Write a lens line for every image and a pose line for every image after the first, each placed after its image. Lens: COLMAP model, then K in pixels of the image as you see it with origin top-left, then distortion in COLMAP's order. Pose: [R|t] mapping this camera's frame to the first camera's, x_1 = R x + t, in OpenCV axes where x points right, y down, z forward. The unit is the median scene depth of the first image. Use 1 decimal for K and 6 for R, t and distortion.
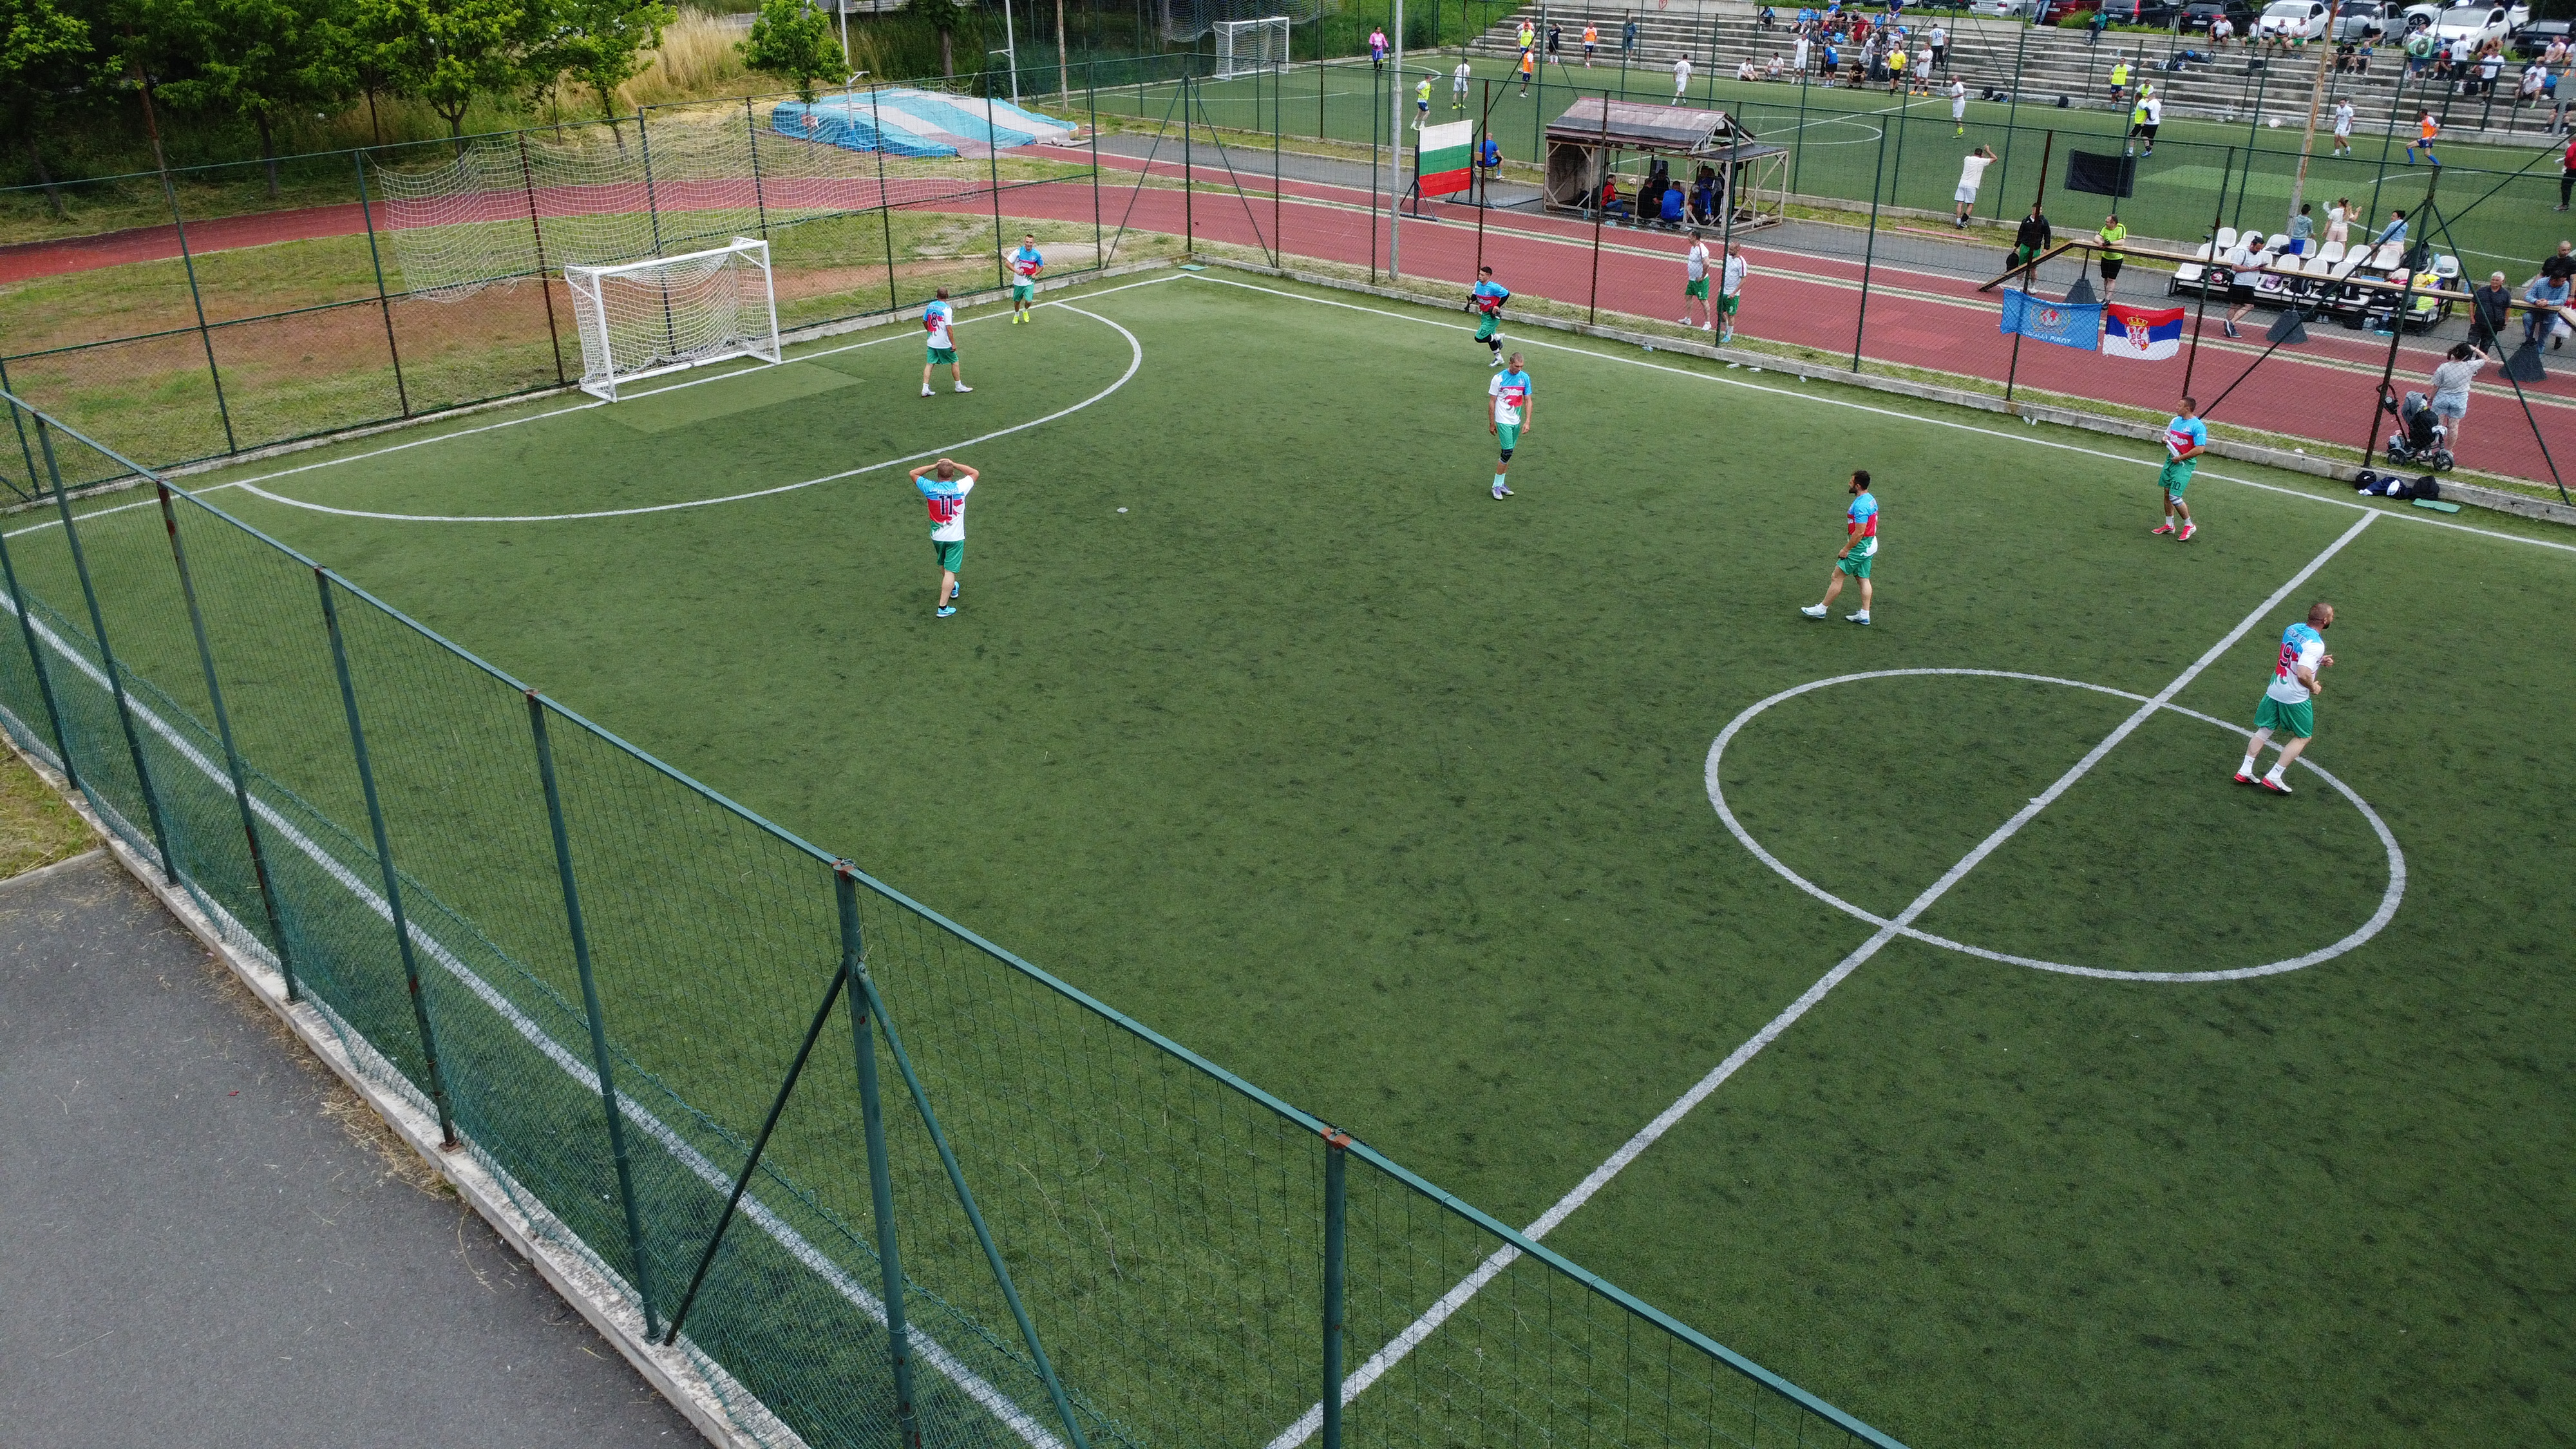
lens RADIAL K [[1860.2, 0, 1288.0], [0, 1860.2, 724.5], [0, 0, 1]] dist [-0.023866, -0.019164]
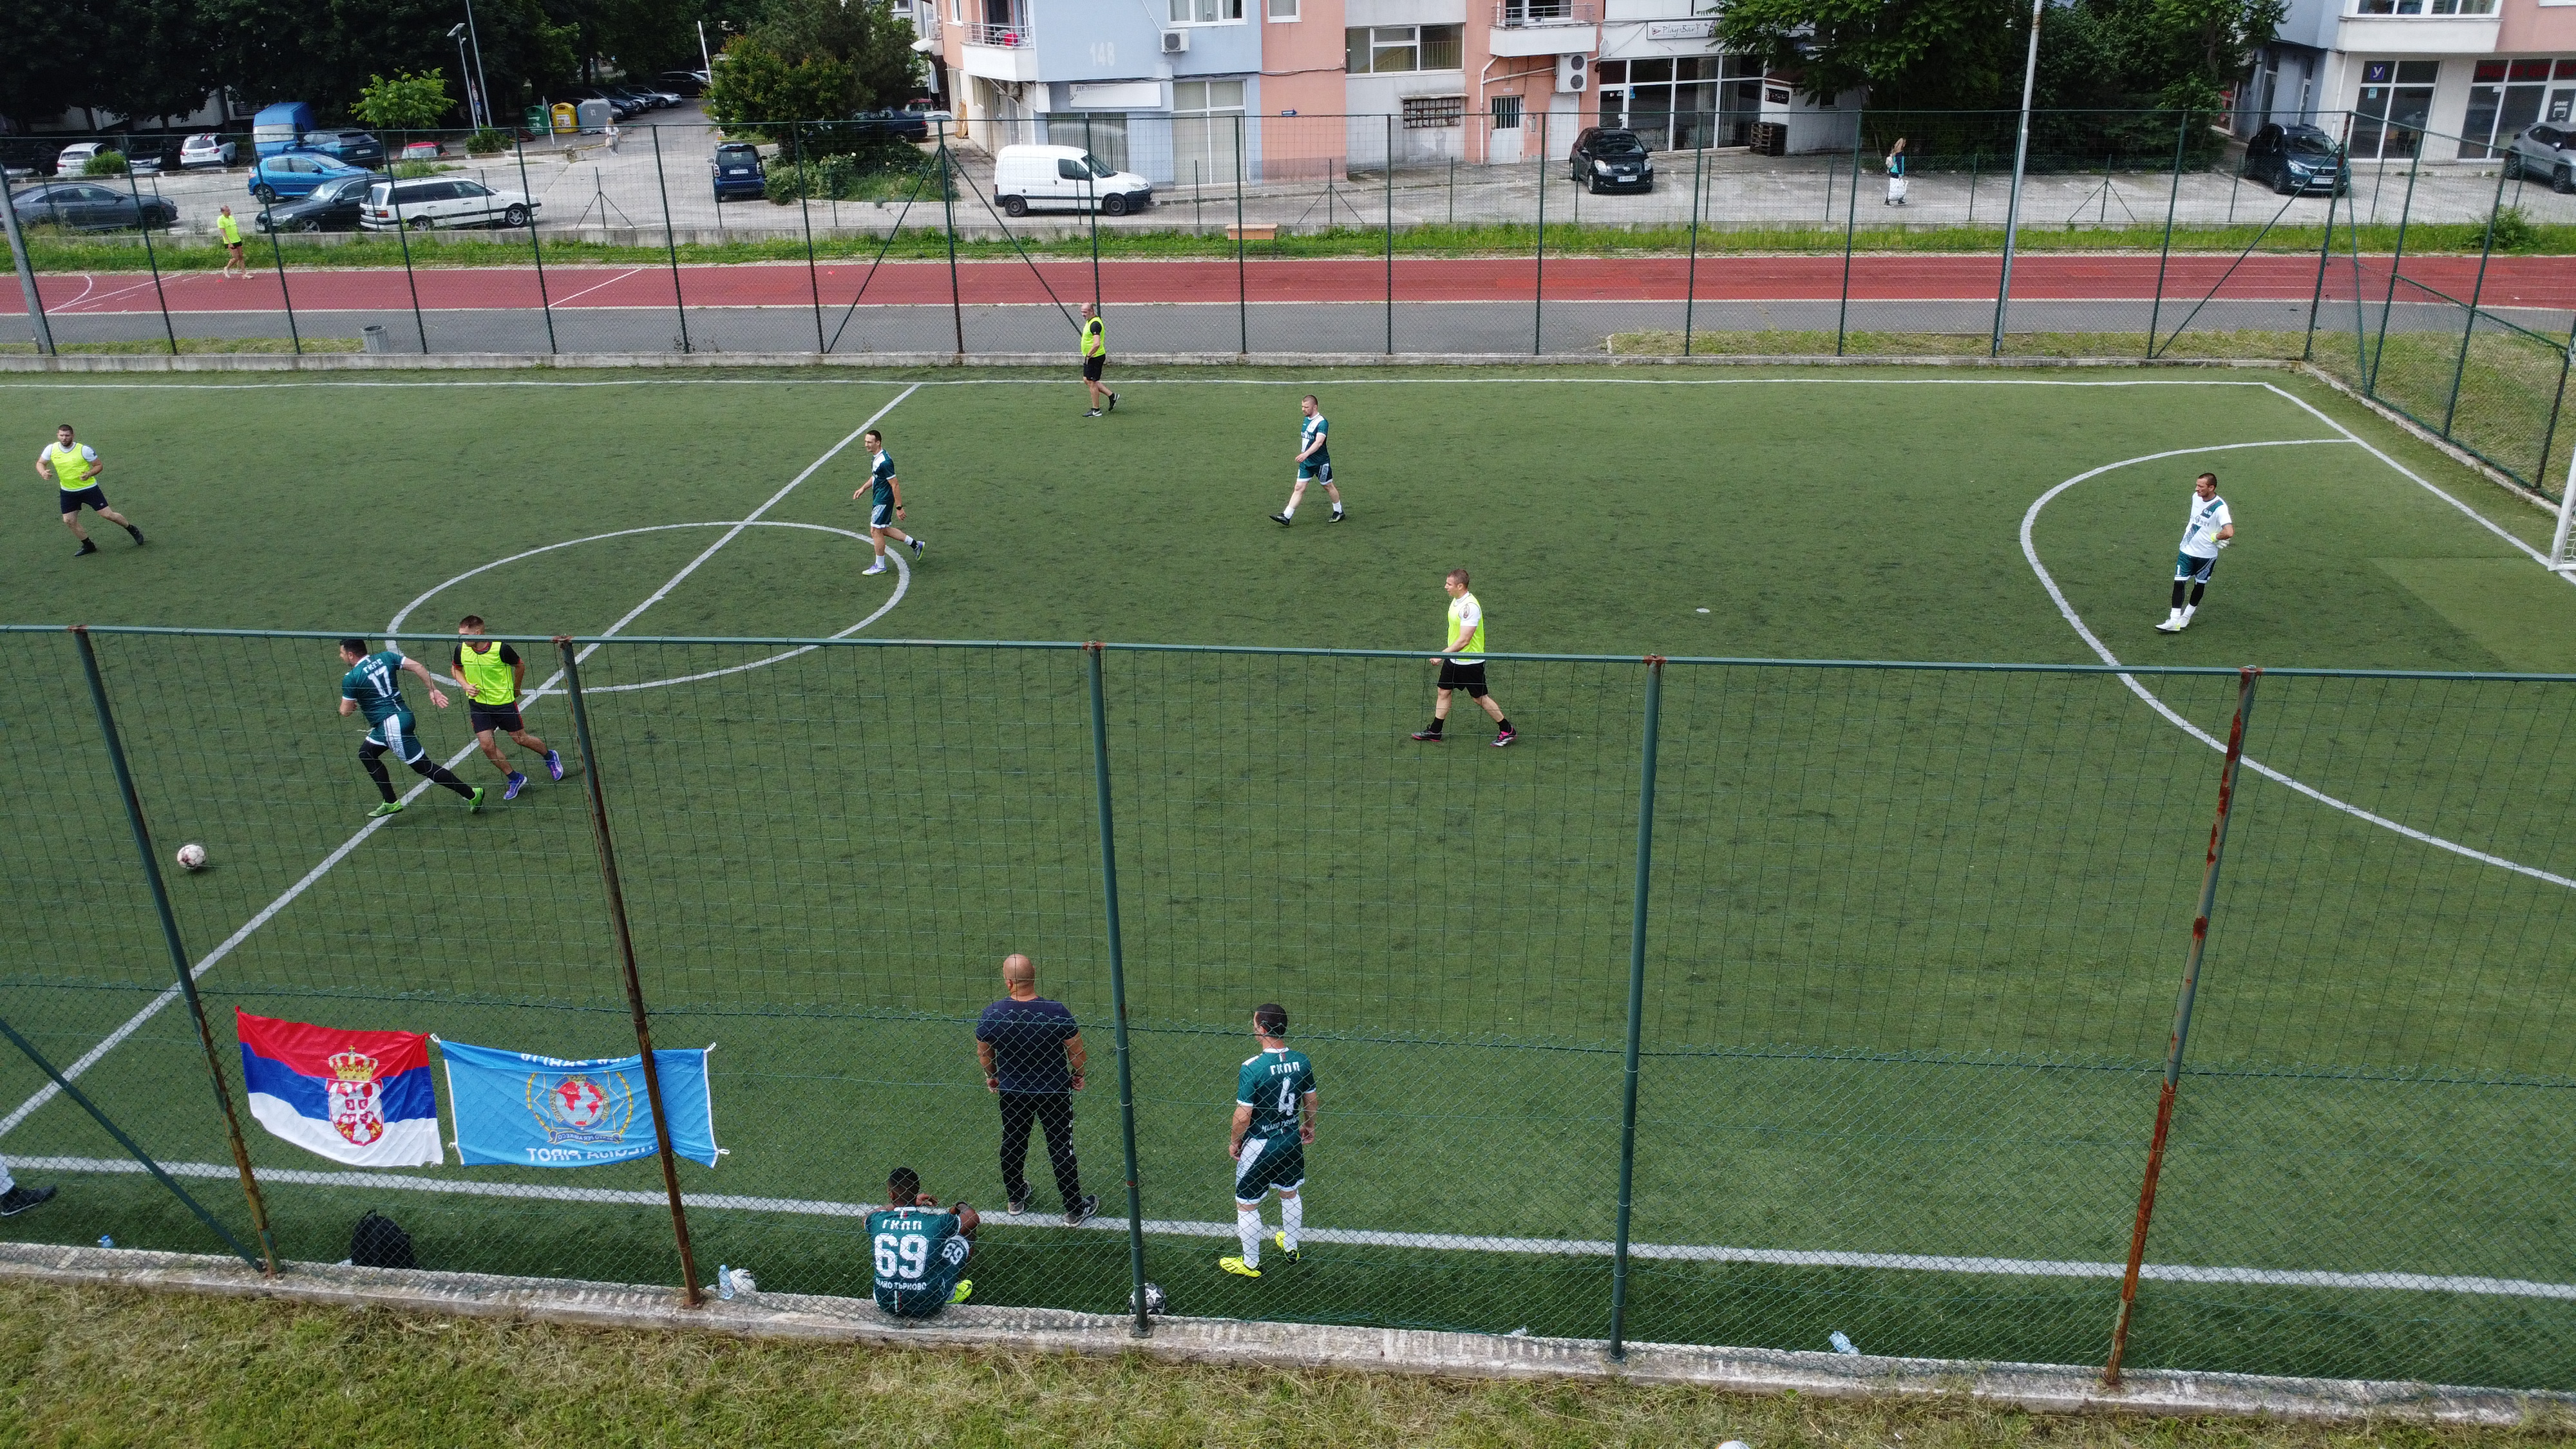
lens RADIAL K [[1864.9, 0, 1291.7], [0, 1864.9, 714.5], [0, 0, 1]] dist [-0.019767, -0.024245]
pose [[-0.801818, 0.258232, -0.538892, 0.563202], [-0.228525, 0.700750, 0.675815, -0.648414], [0.552146, 0.665030, -0.502861, 1.428208]]
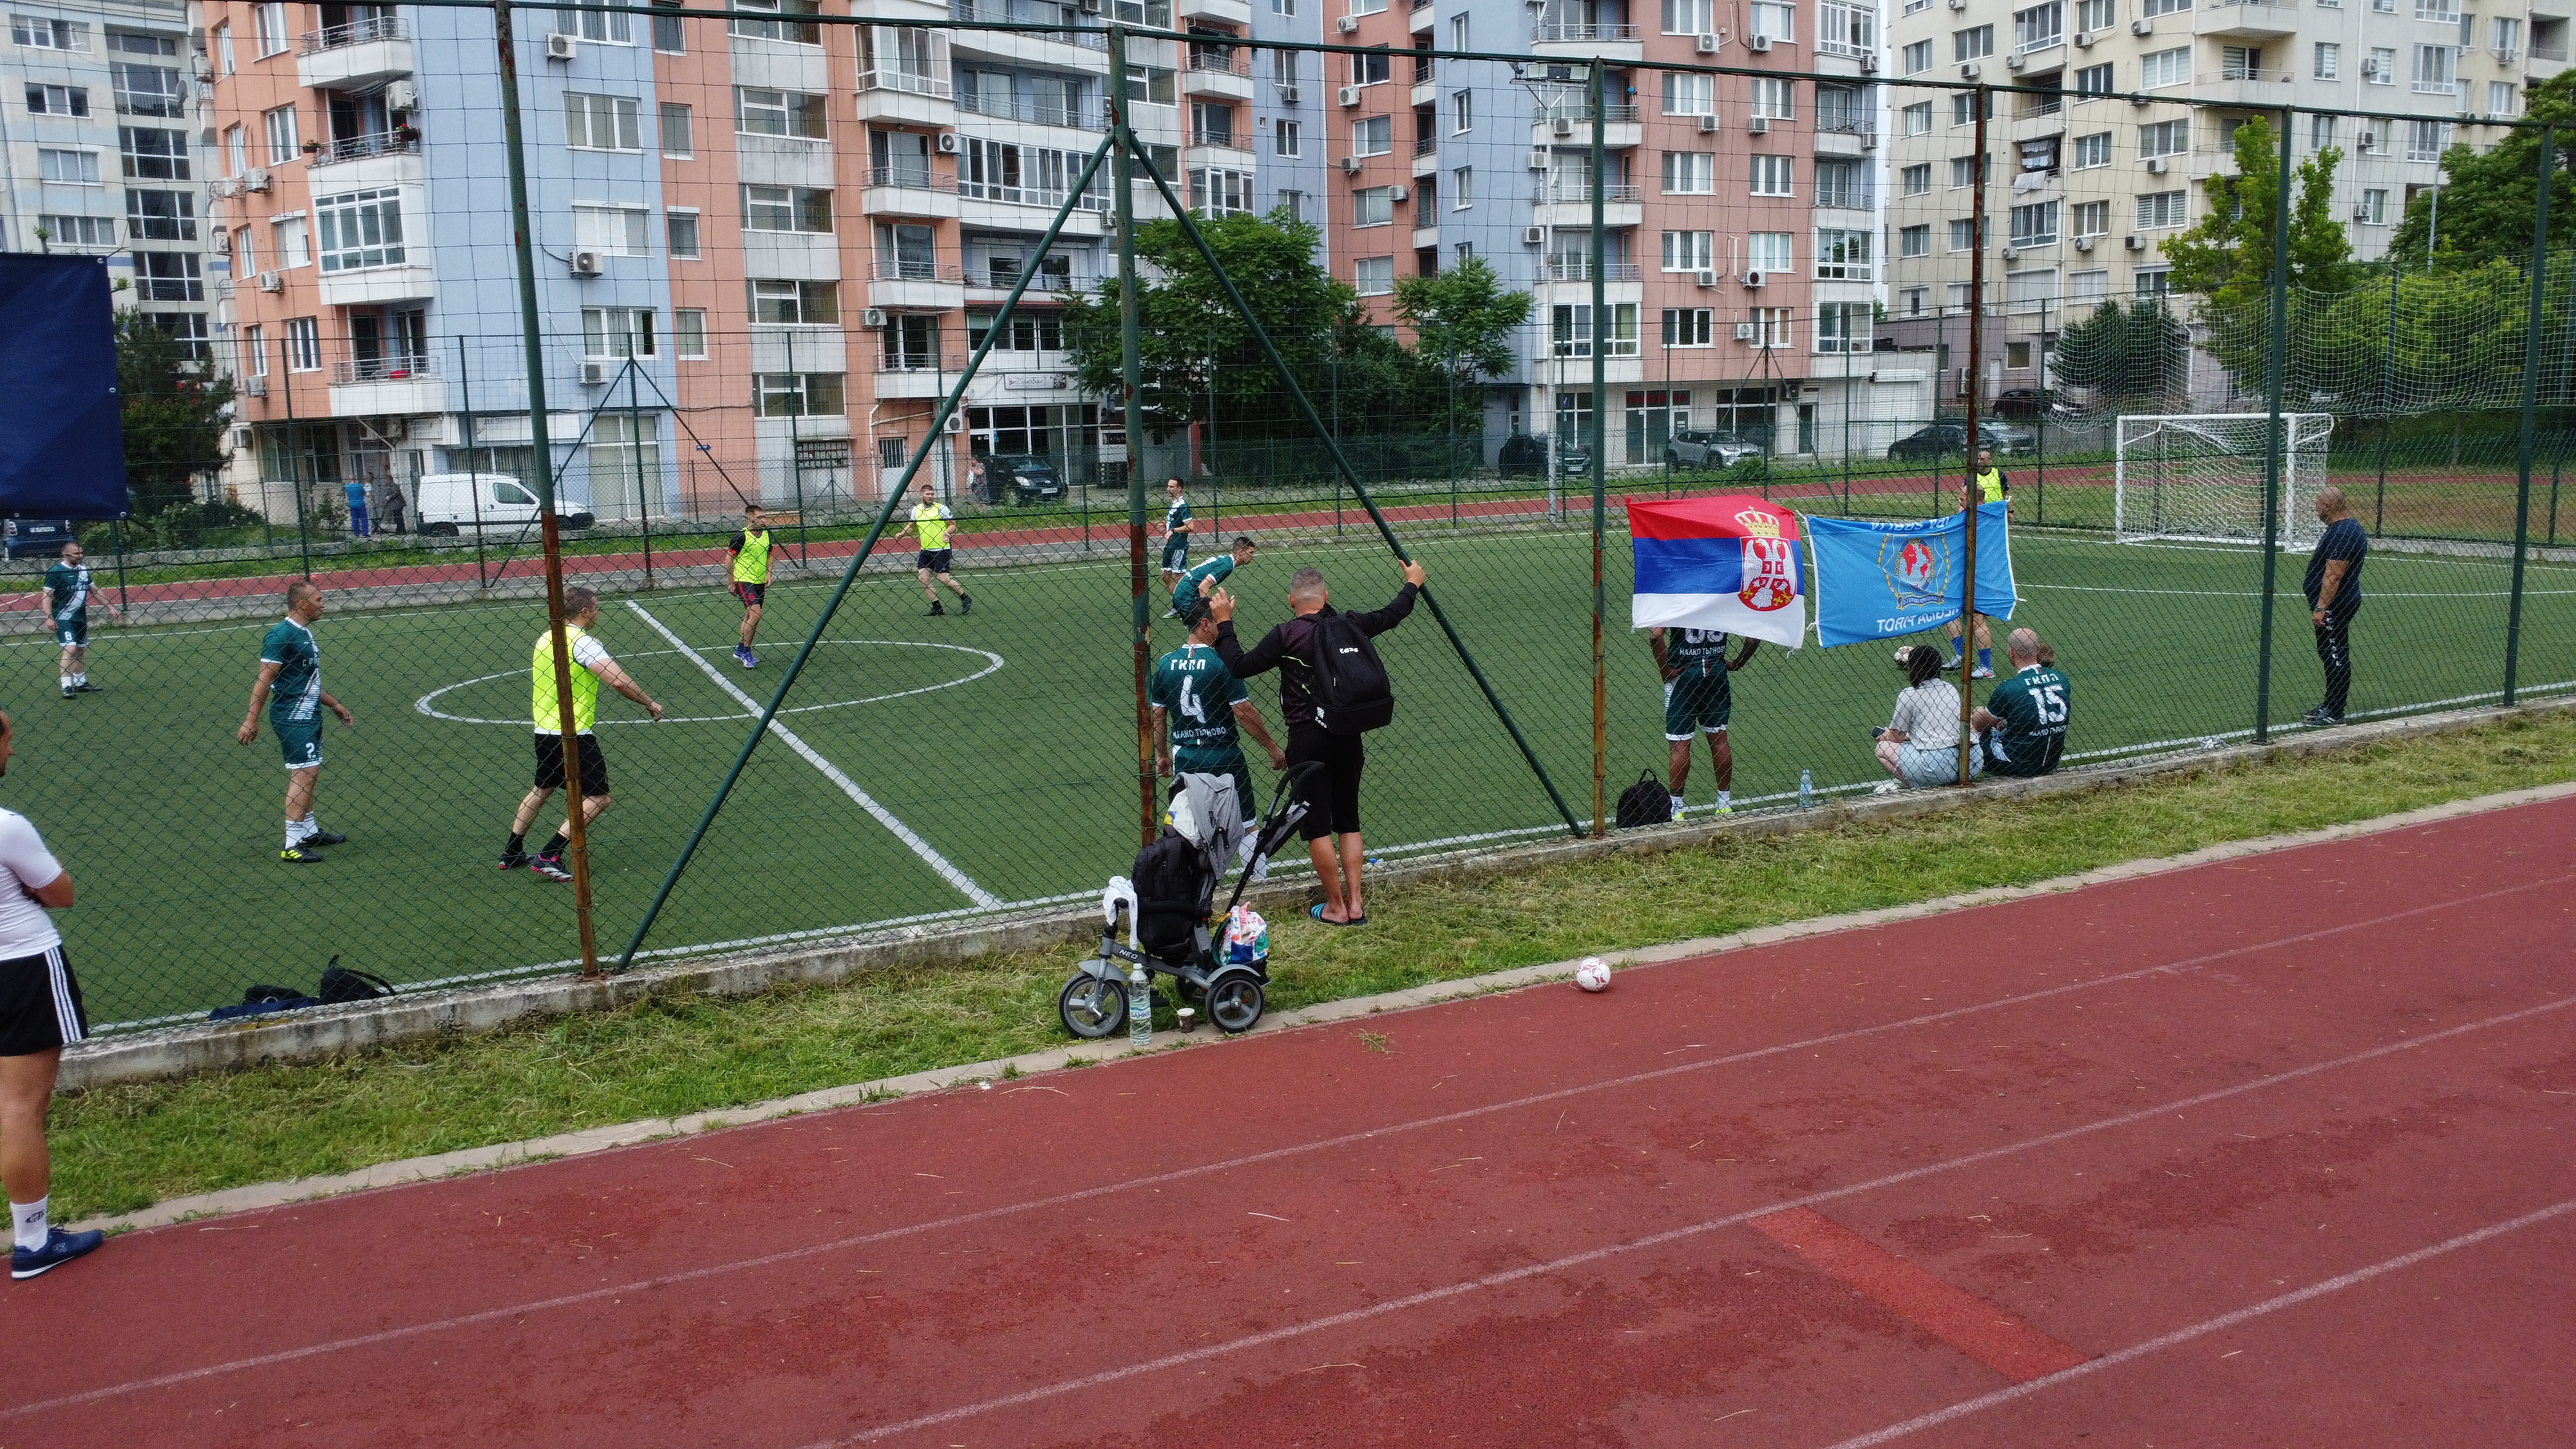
lens RADIAL K [[1859.7, 0, 1293.8], [0, 1859.7, 724.7], [0, 0, 1]] dist [-0.025111, -0.008853]
pose [[-0.392148, 0.168745, -0.904293, 0.964272], [-0.360074, 0.876438, 0.319693, -0.319027], [0.846503, 0.450979, -0.282932, 1.201431]]
